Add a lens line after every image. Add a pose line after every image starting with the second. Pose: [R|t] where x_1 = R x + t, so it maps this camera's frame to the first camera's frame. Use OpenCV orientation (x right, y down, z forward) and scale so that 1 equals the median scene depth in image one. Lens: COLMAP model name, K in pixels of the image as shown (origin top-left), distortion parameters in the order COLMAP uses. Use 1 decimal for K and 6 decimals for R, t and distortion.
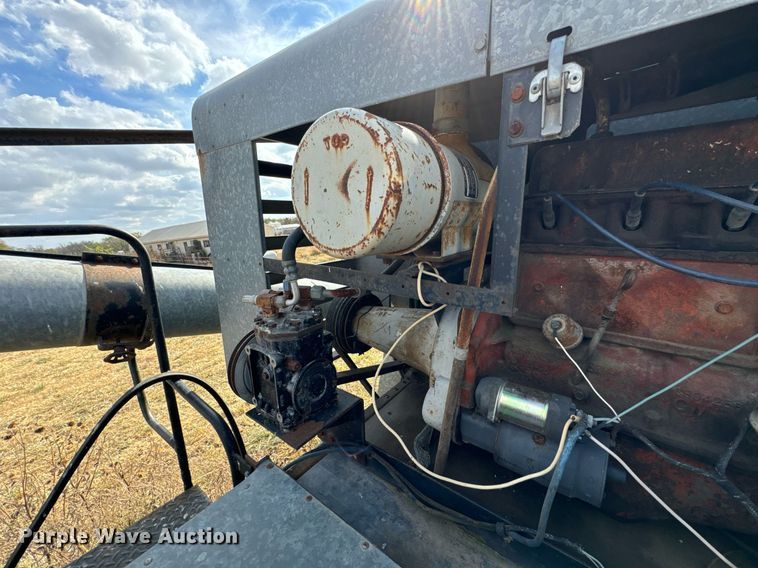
lens RADIAL K [[303.7, 0, 379.9], [0, 303.7, 282.5], [0, 0, 1]] dist [-0.017681, 0.000150]
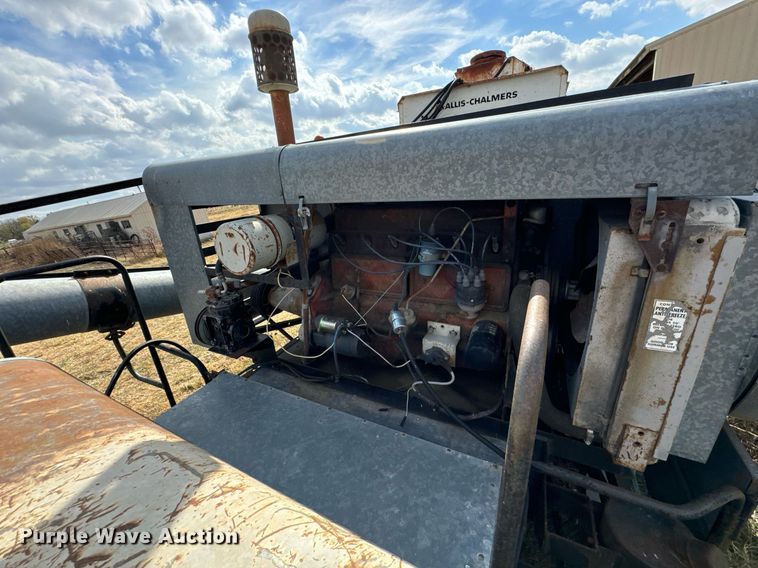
lens RADIAL K [[299.4, 0, 375.6], [0, 299.4, 283.5], [0, 0, 1]] dist [-0.003126, 0.000103]
pose [[0.982947, -0.106966, 0.149575, 0.354828], [0.088203, 0.987986, 0.126903, -0.131331], [-0.161353, -0.111546, 0.980573, -0.968033]]
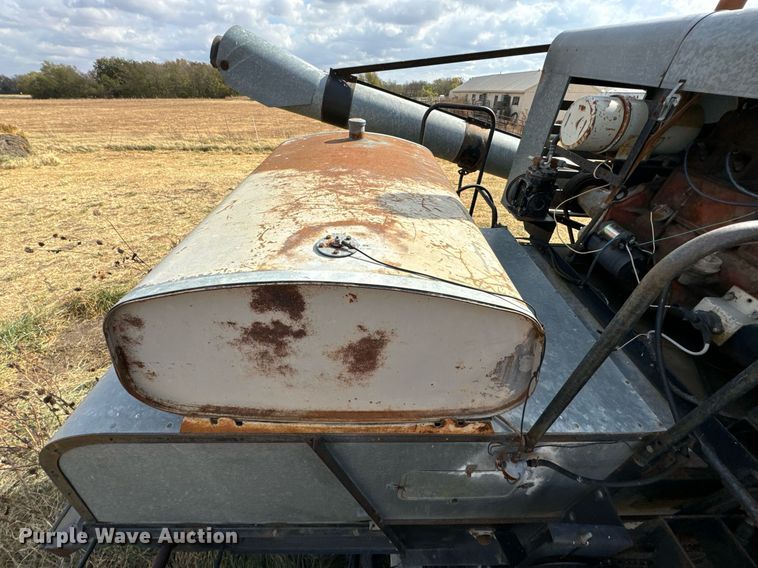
lens RADIAL K [[297.1, 0, 379.1], [0, 297.1, 280.9], [0, 0, 1]] dist [-0.007743, 0.000824]
pose [[0.619037, 0.513938, -0.593853, 0.631911], [-0.235394, 0.842806, 0.484012, 0.022072], [0.749255, -0.159832, 0.642706, -1.371502]]
